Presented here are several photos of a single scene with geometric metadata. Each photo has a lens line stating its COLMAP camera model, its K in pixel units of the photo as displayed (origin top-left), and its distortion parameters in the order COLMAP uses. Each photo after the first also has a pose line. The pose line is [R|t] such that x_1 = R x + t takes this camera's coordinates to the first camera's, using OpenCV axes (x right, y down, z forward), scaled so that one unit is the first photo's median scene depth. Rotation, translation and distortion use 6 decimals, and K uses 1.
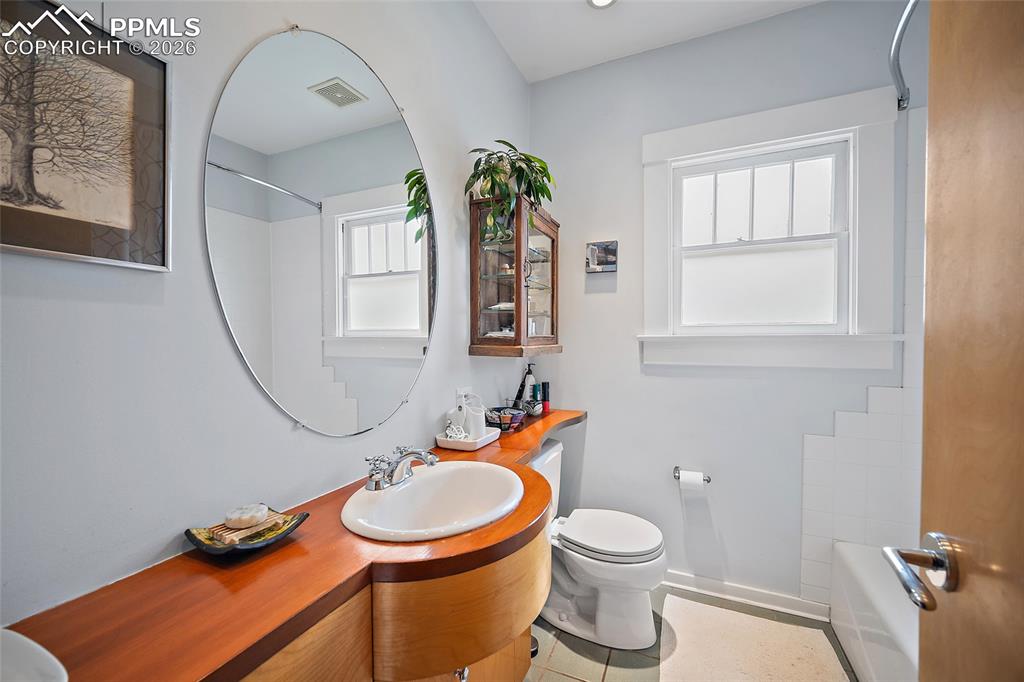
lens RADIAL K [[415.3, 0, 514.2], [0, 415.3, 346.8], [0, 0, 1]] dist [-0.000134, -0.001260]
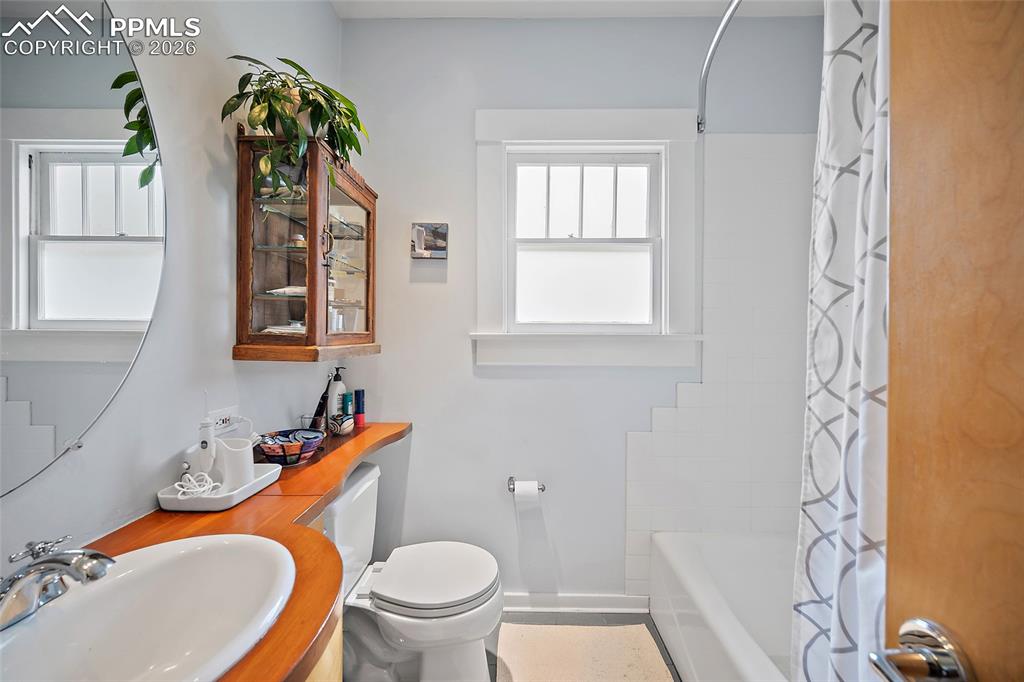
lens RADIAL K [[415.3, 0, 516.0], [0, 415.3, 341.5], [0, 0, 1]] dist [-0.000134, -0.001260]
pose [[0.920673, 0.002226, 0.390328, 0.047878], [-0.001393, 0.999996, -0.002417, -0.008133], [-0.390332, 0.001681, 0.920673, 0.168215]]
